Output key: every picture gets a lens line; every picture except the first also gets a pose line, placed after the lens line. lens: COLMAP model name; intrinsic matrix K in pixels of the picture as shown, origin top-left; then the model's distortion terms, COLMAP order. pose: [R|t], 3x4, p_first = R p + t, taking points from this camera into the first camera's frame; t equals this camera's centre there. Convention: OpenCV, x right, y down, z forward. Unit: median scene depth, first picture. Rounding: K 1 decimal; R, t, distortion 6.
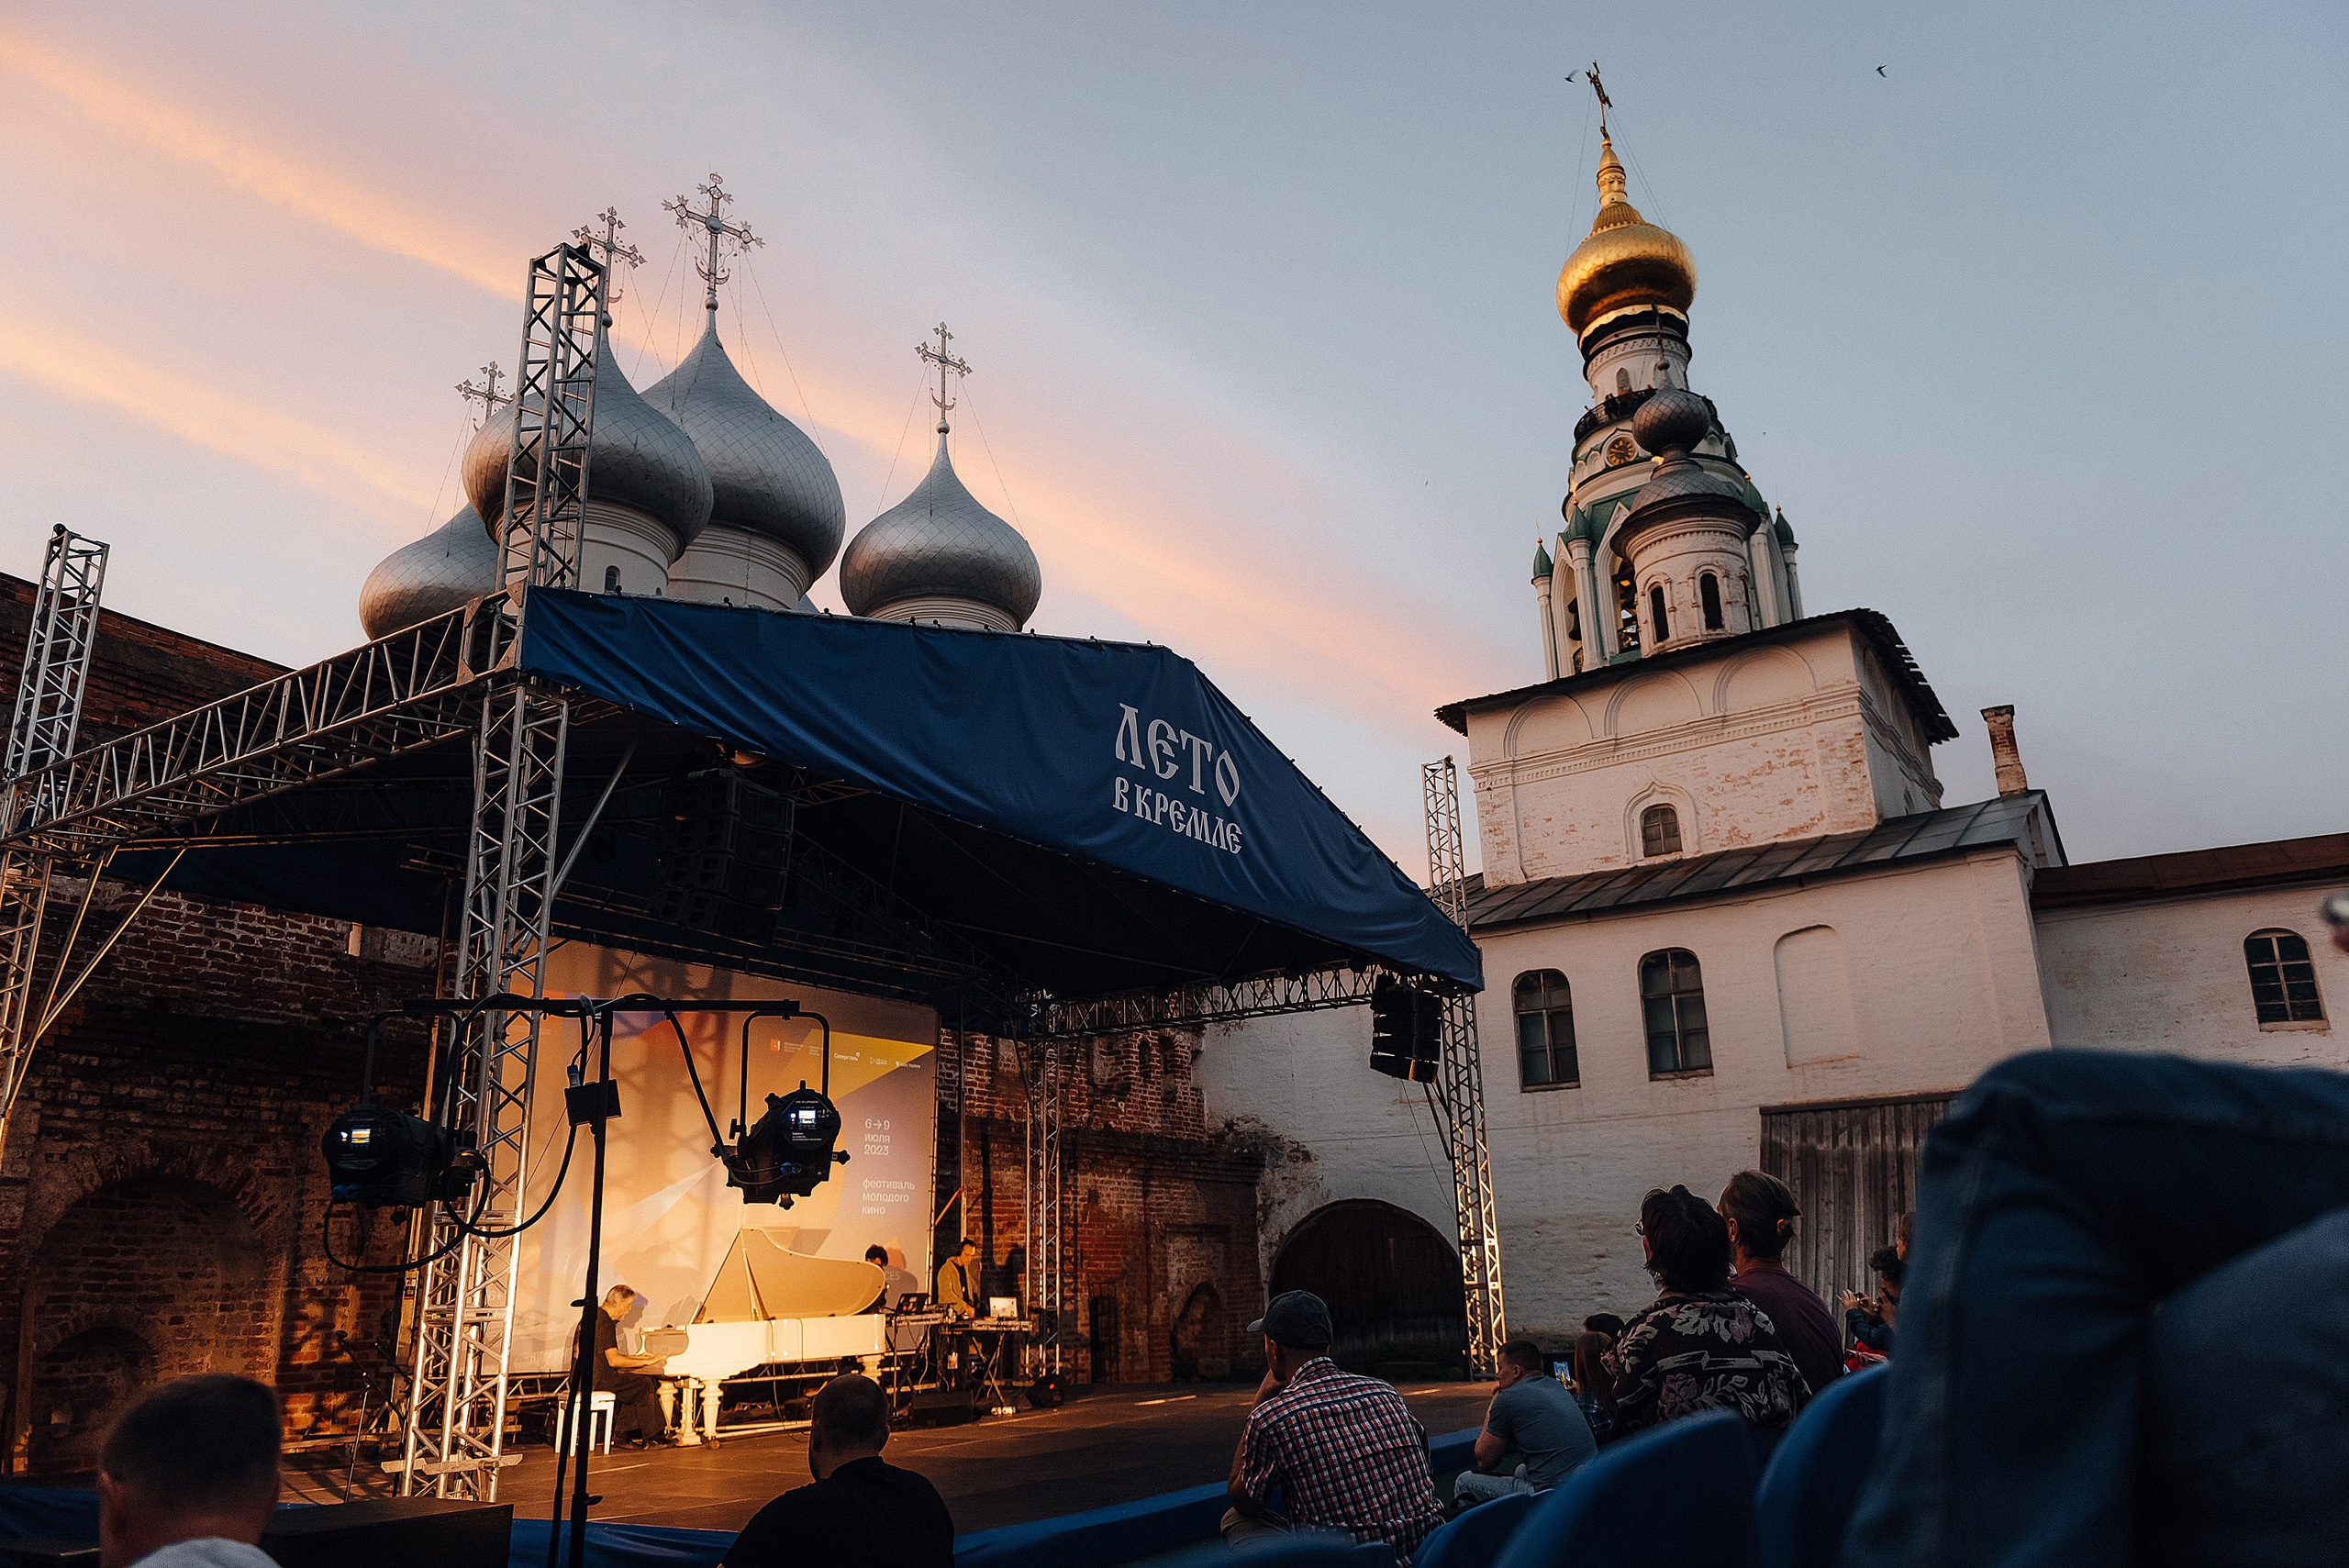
lens RADIAL K [[1742.5, 0, 1174.5], [0, 1742.5, 784.0], [0, 0, 1]] dist [0.002688, -0.004066]
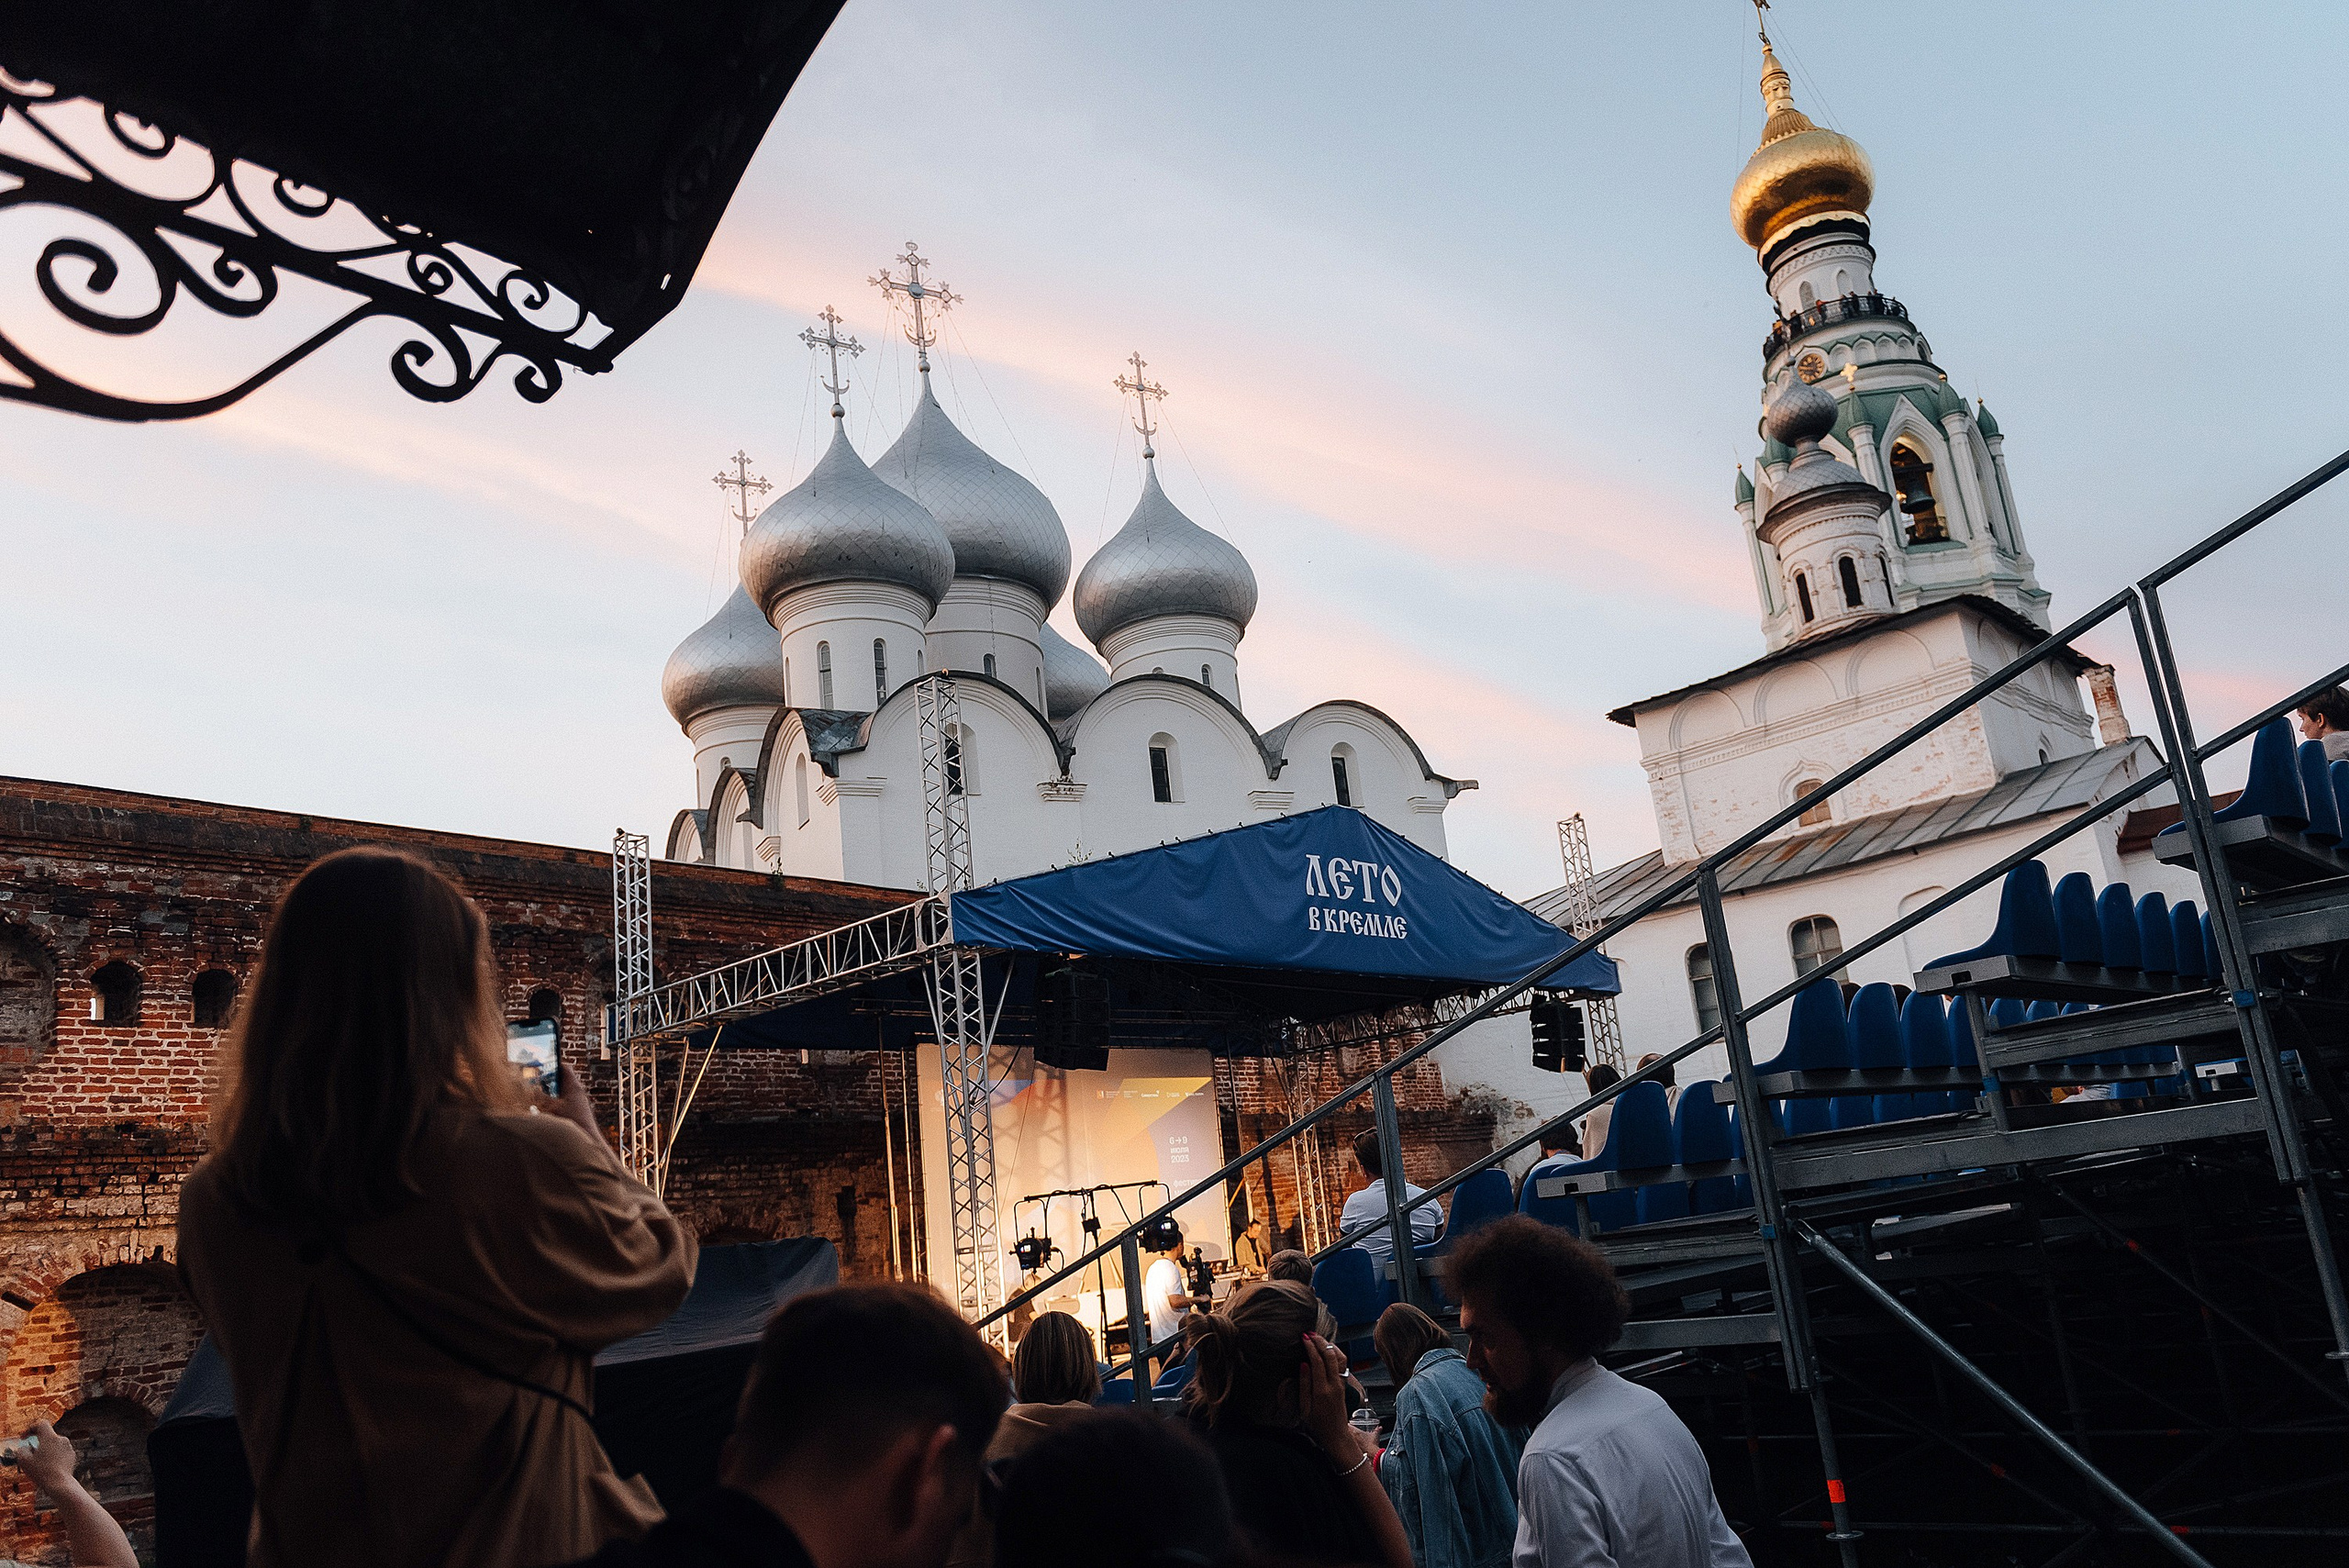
lens RADIAL K [[1661.4, 0, 1179.7], [0, 1661.4, 850.6], [0, 0, 1]] dist [0.008280, 0.001374]
pose [[0.982265, -0.119945, -0.144111, 0.024427], [0.127901, 0.990661, 0.047241, -0.048089], [0.137099, -0.064835, 0.988433, -0.146199]]
